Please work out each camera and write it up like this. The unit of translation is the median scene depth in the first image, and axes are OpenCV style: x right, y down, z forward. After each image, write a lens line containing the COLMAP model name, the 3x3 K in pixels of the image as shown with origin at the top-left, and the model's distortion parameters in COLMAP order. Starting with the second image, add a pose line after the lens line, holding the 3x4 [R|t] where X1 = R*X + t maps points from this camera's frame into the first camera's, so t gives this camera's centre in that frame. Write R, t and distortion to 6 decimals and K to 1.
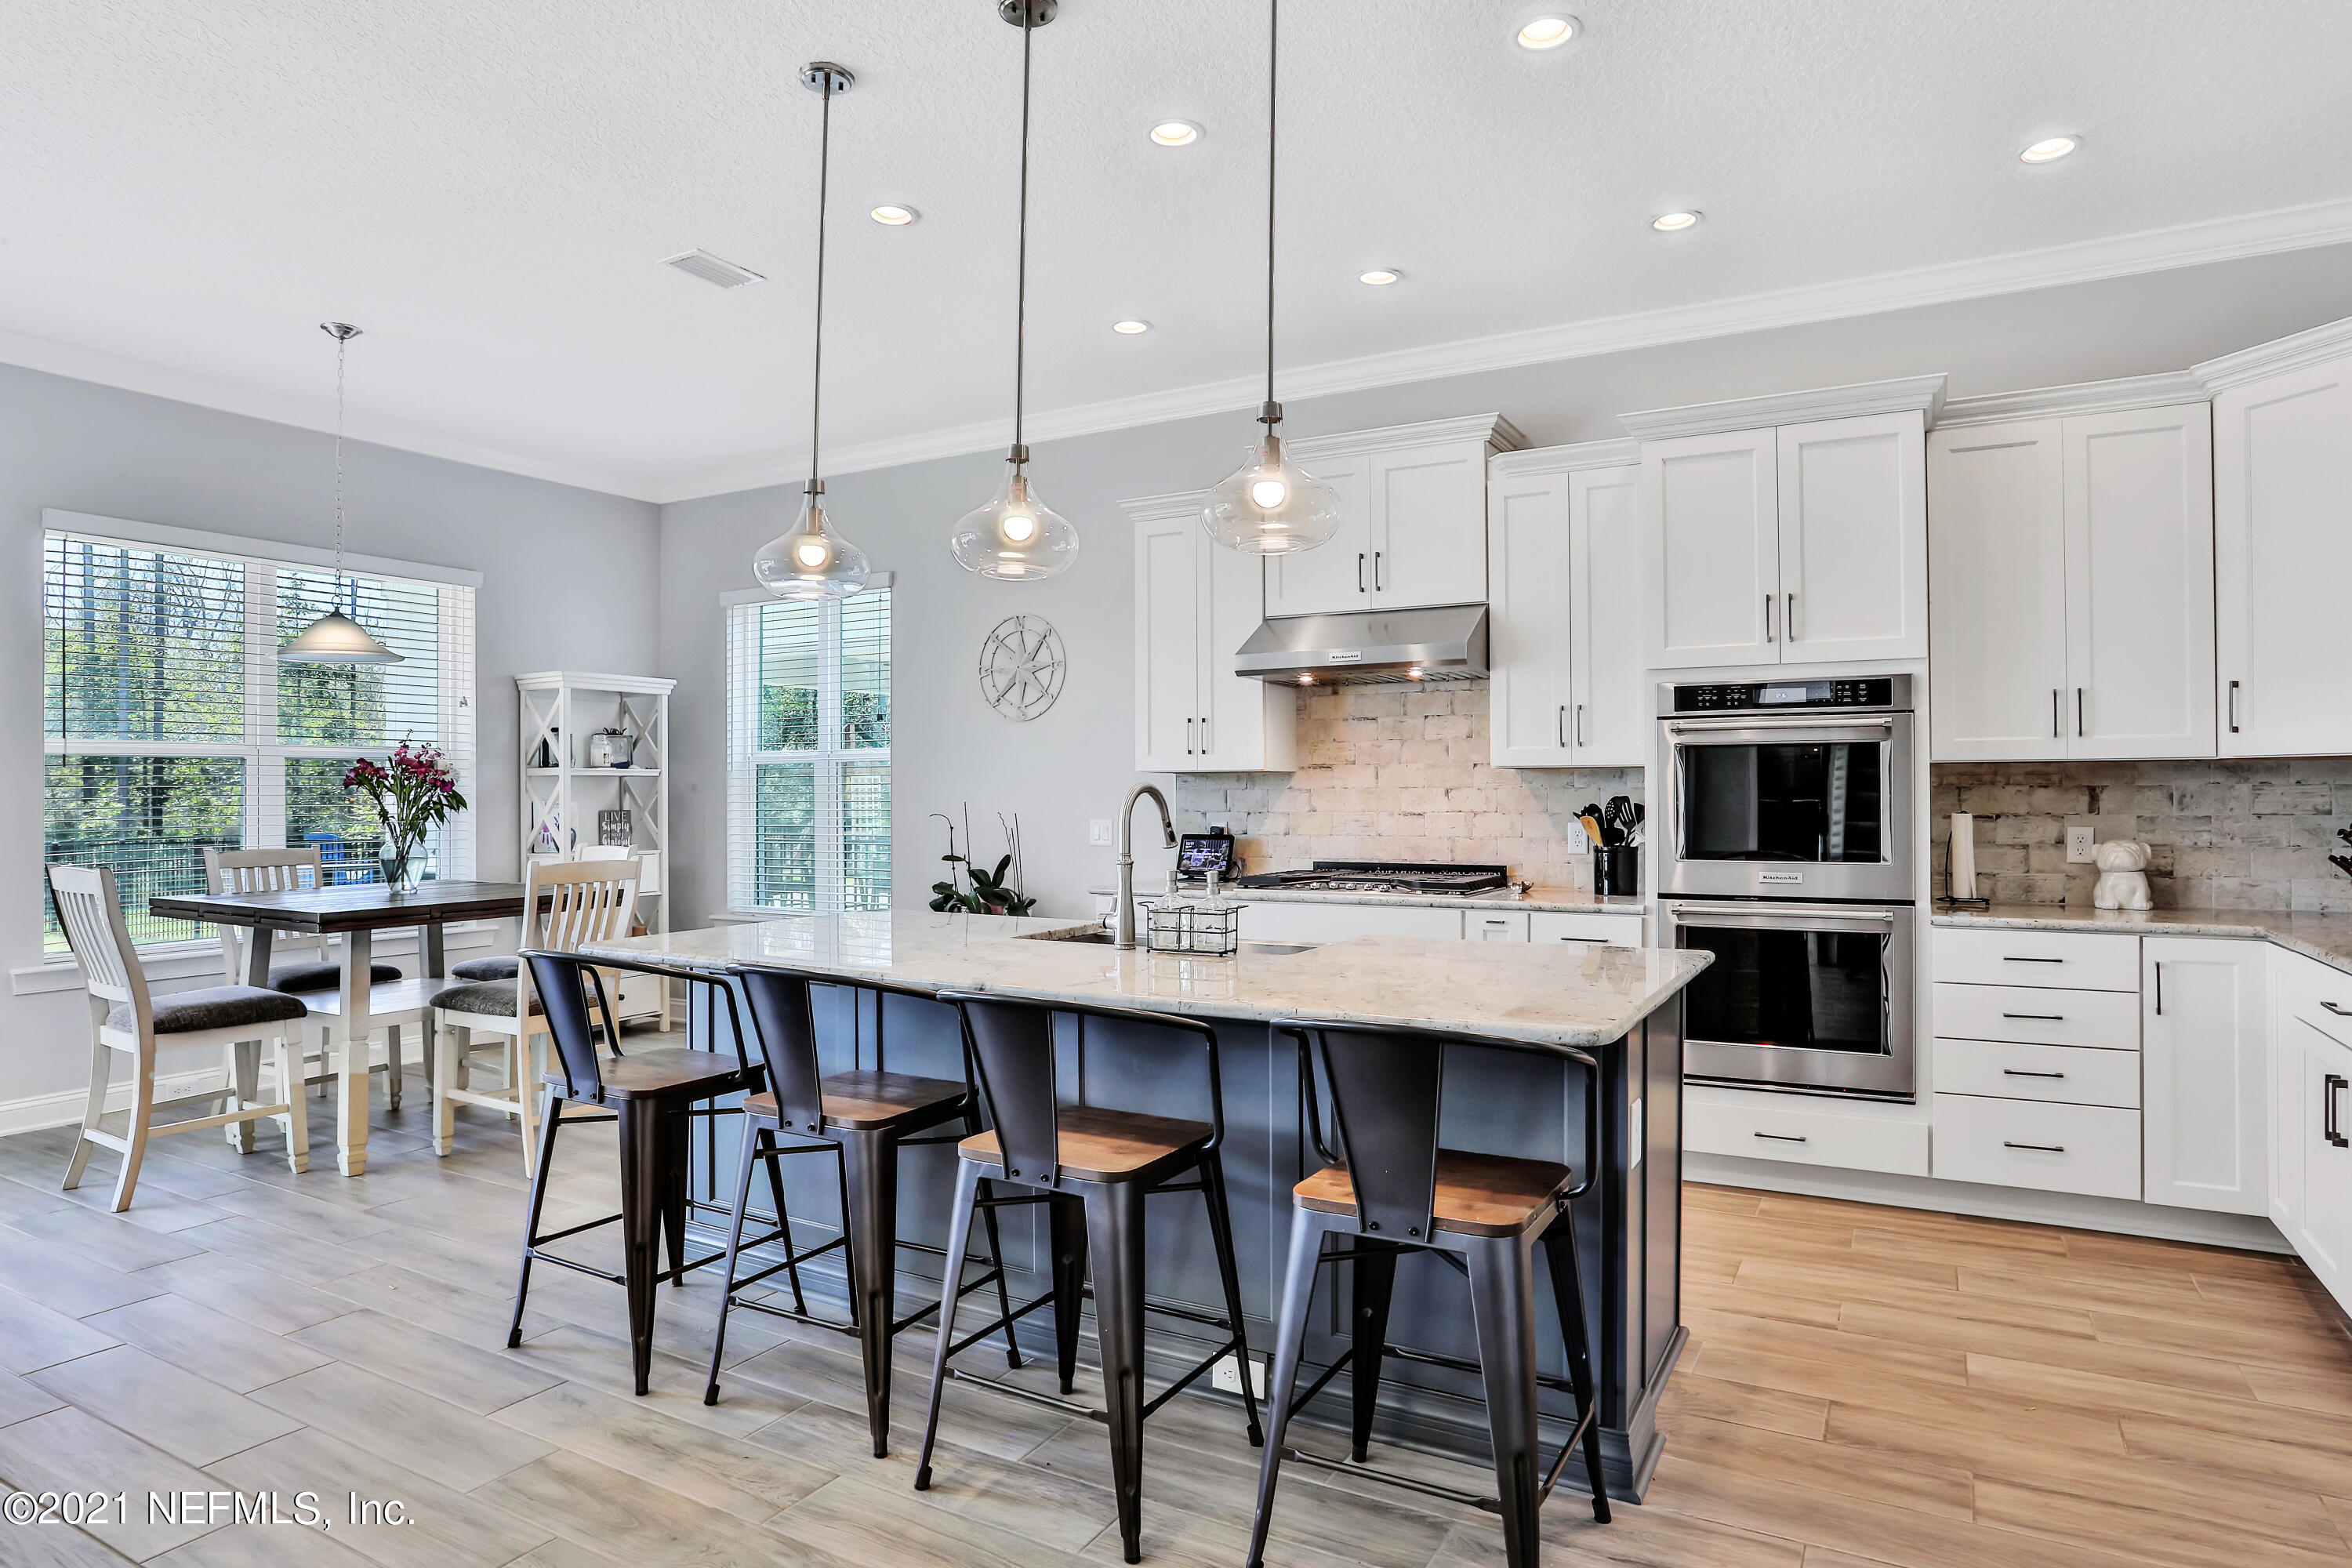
lens RADIAL K [[1339.9, 0, 1200.1], [0, 1339.9, 789.5], [0, 0, 1]] dist [-0.078411, 0.046099]
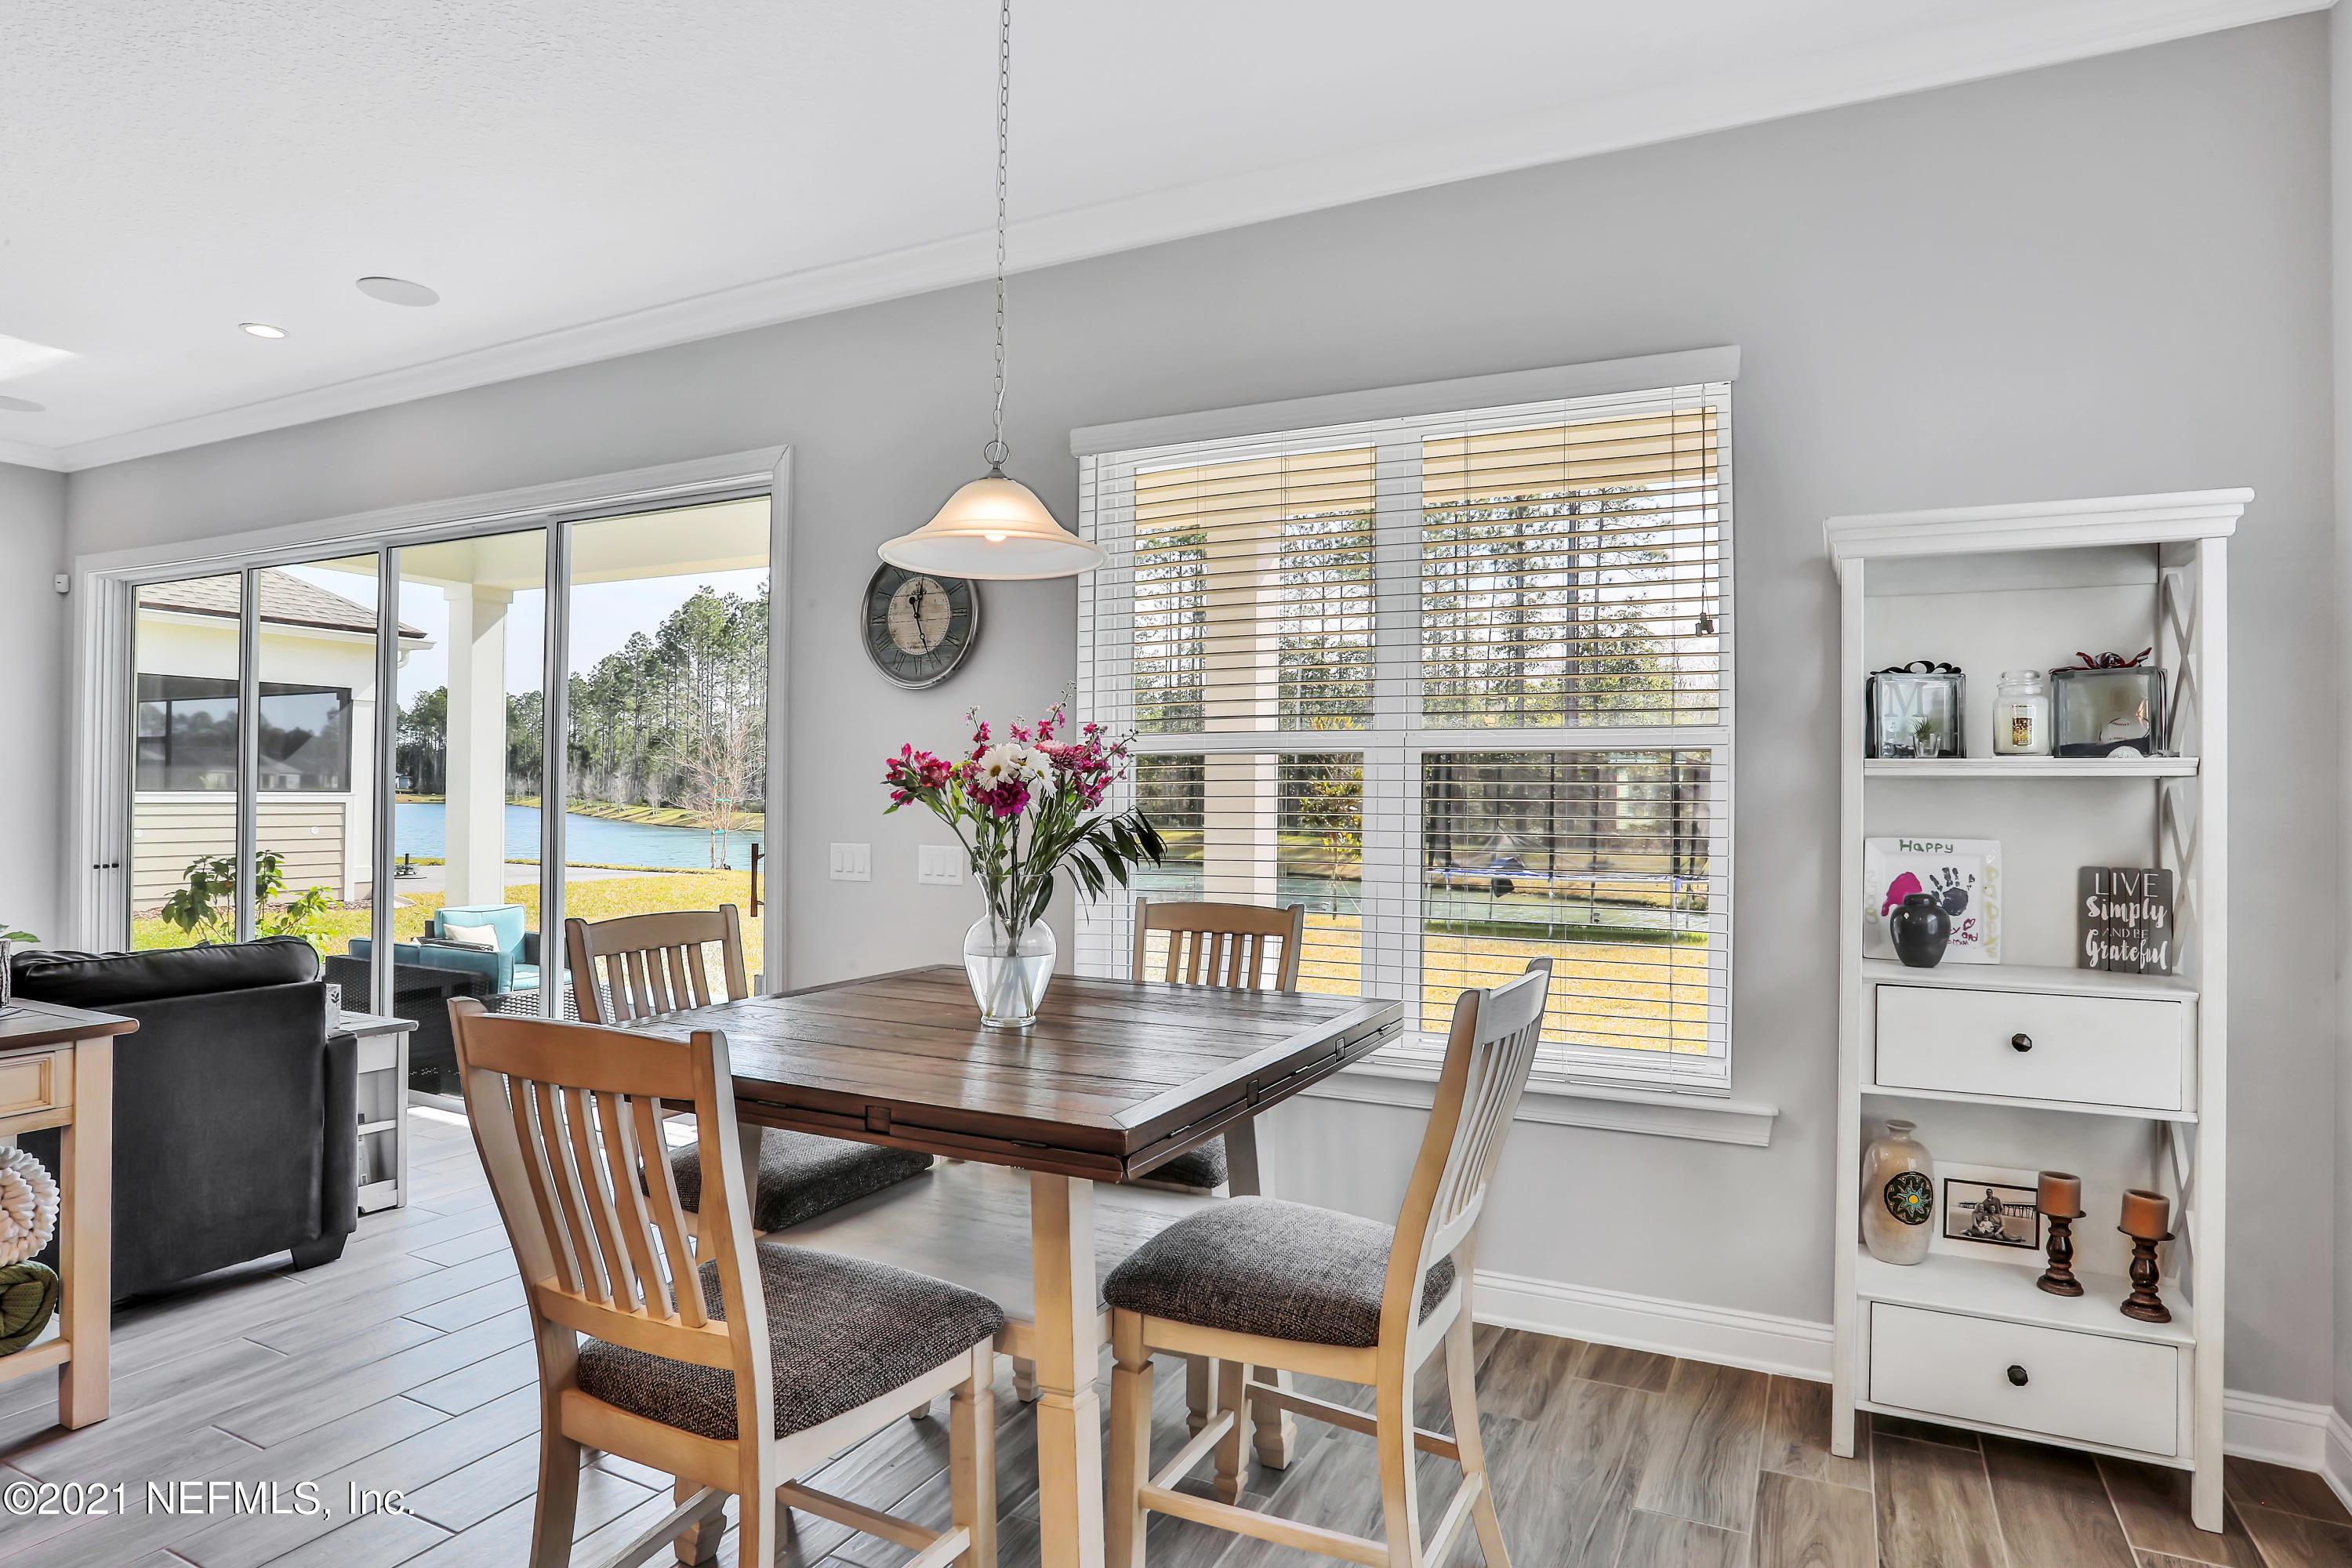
lens RADIAL K [[1312.3, 0, 1160.8], [0, 1312.3, 792.7], [0, 0, 1]] dist [-0.081173, 0.041990]
pose [[0.024774, -0.000028, -0.999693, -0.145436], [-0.005666, 0.999984, -0.000168, -0.007086], [0.999677, 0.005668, 0.024773, 1.192593]]
